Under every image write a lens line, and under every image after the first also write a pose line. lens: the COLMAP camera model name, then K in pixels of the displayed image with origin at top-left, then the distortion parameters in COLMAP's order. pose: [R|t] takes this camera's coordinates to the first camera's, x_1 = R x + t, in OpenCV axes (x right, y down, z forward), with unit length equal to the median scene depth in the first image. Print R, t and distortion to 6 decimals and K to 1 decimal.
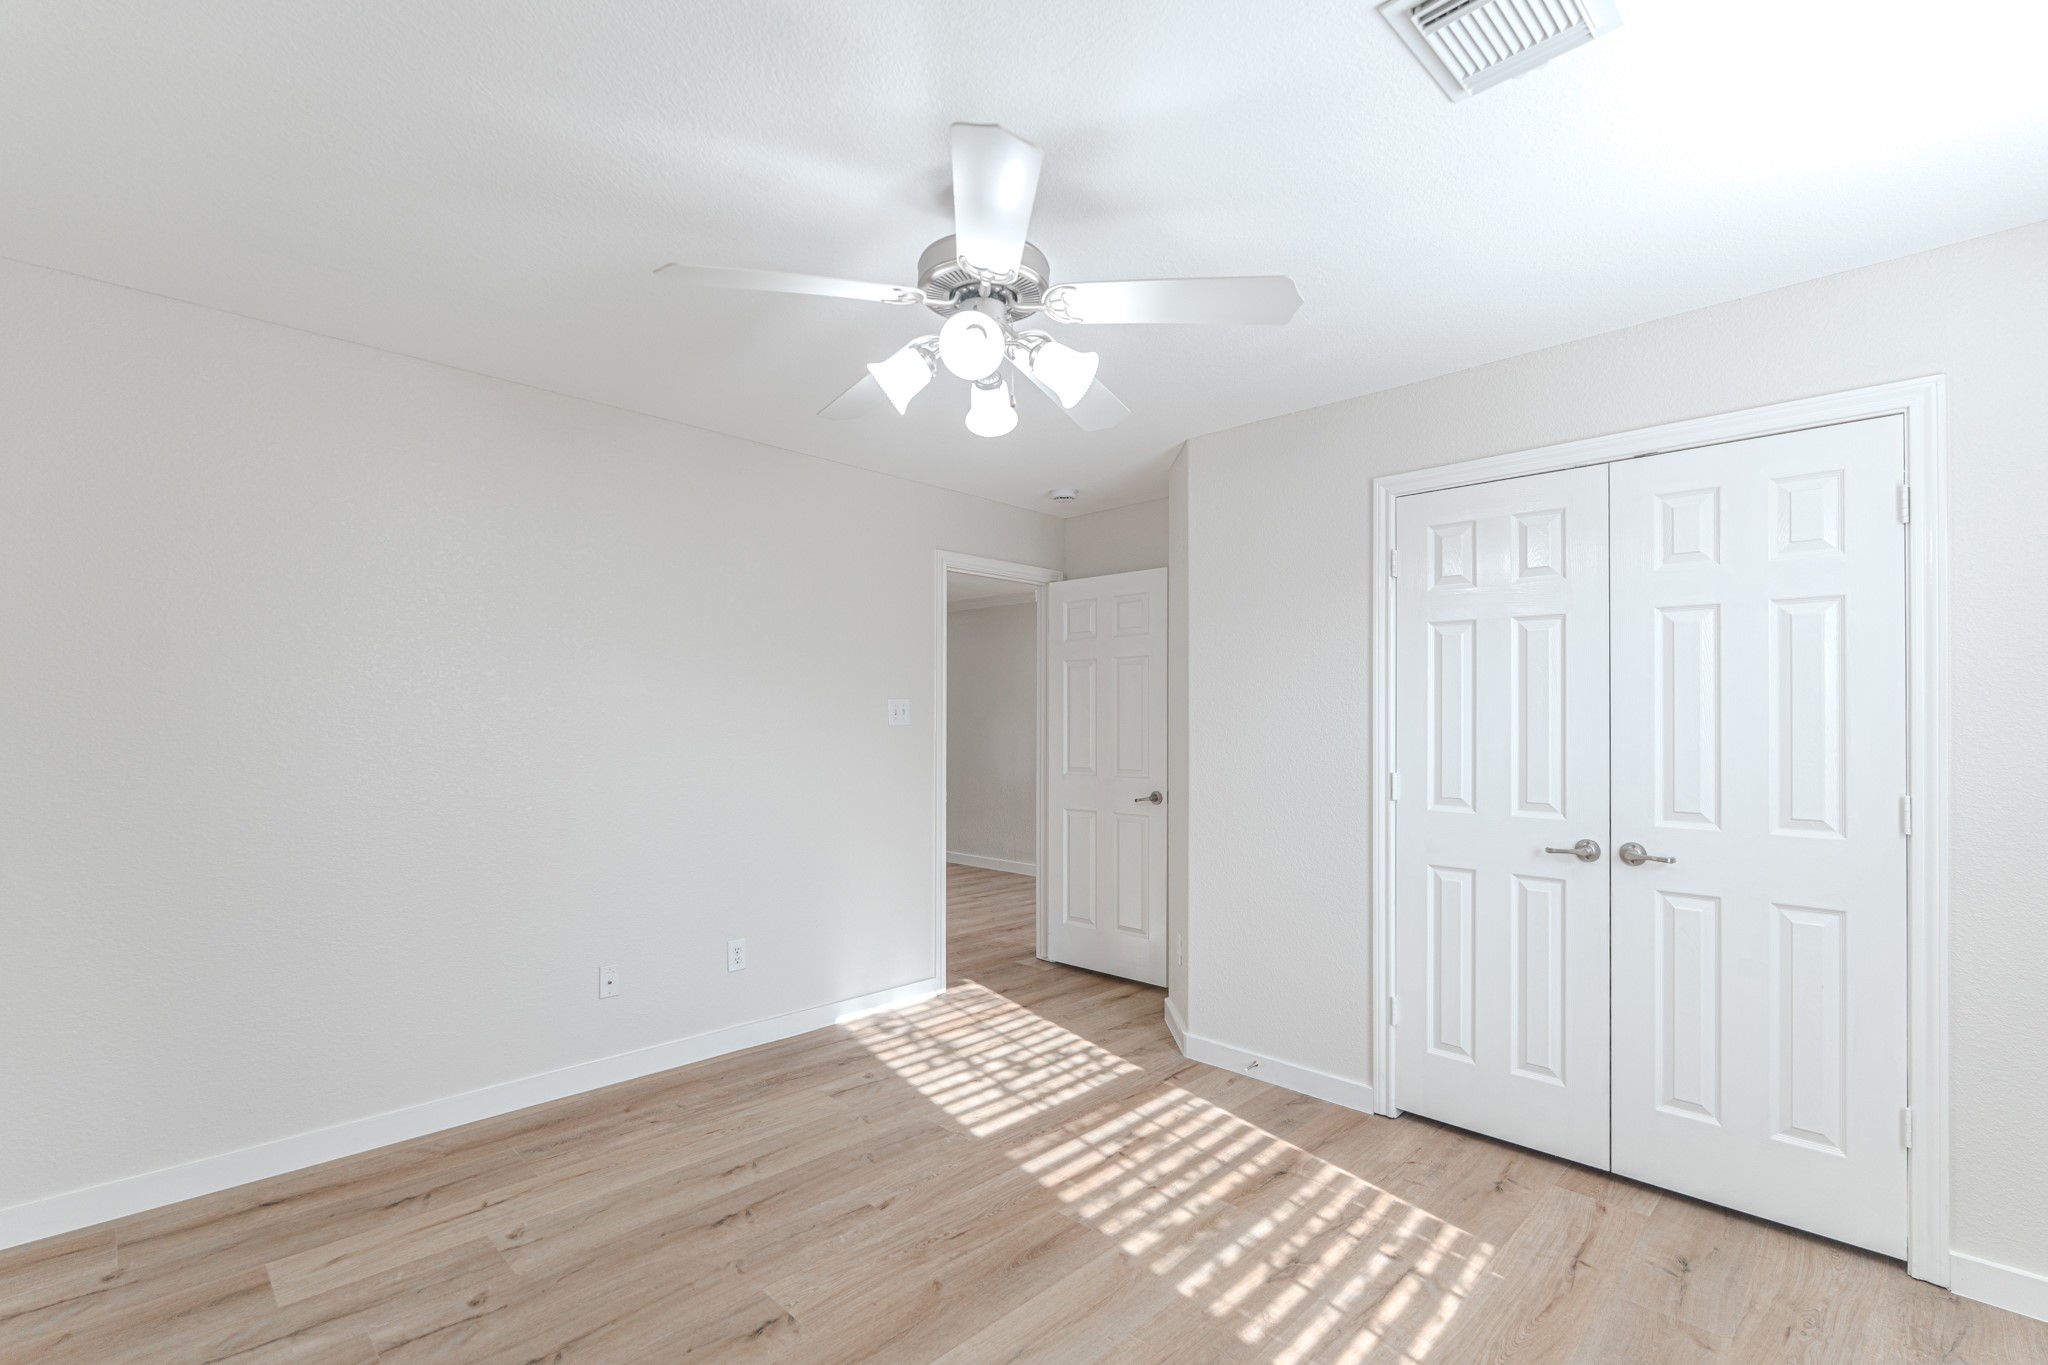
lens RADIAL K [[908.5, 0, 1029.6], [0, 908.5, 686.8], [0, 0, 1]] dist [-0.001043, 0.000352]
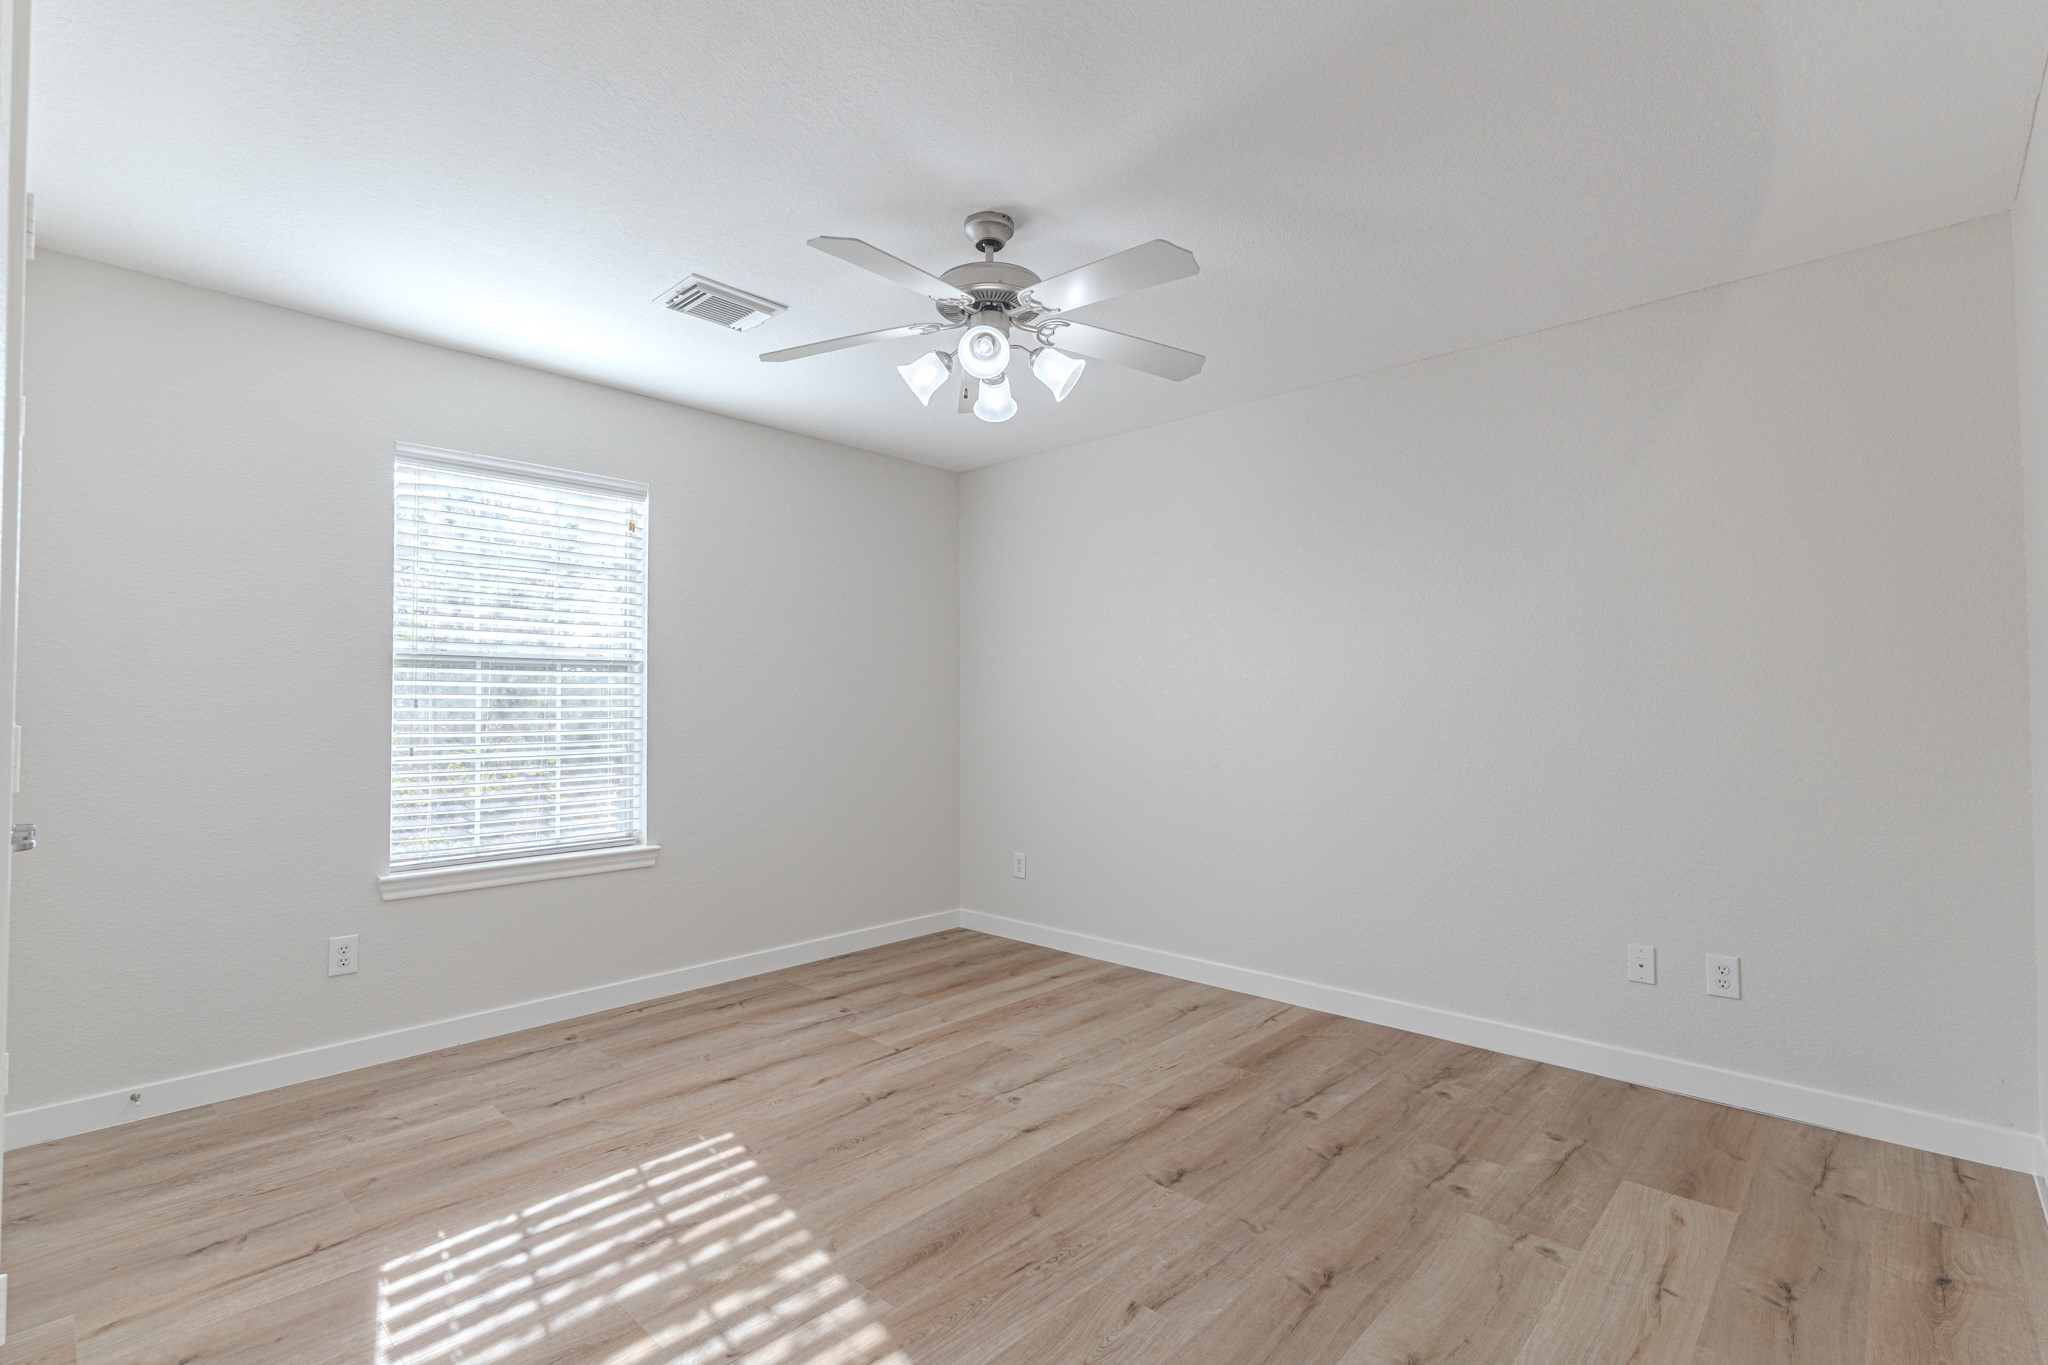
lens RADIAL K [[898.8, 0, 1024.0], [0, 898.8, 682.5], [0, 0, 1]] dist [-0.001355, 0.000104]
pose [[-0.999847, -0.002250, -0.017345, -0.066353], [-0.001126, 0.997915, -0.064537, 0.133738], [0.017454, -0.064508, -0.997765, 1.910798]]
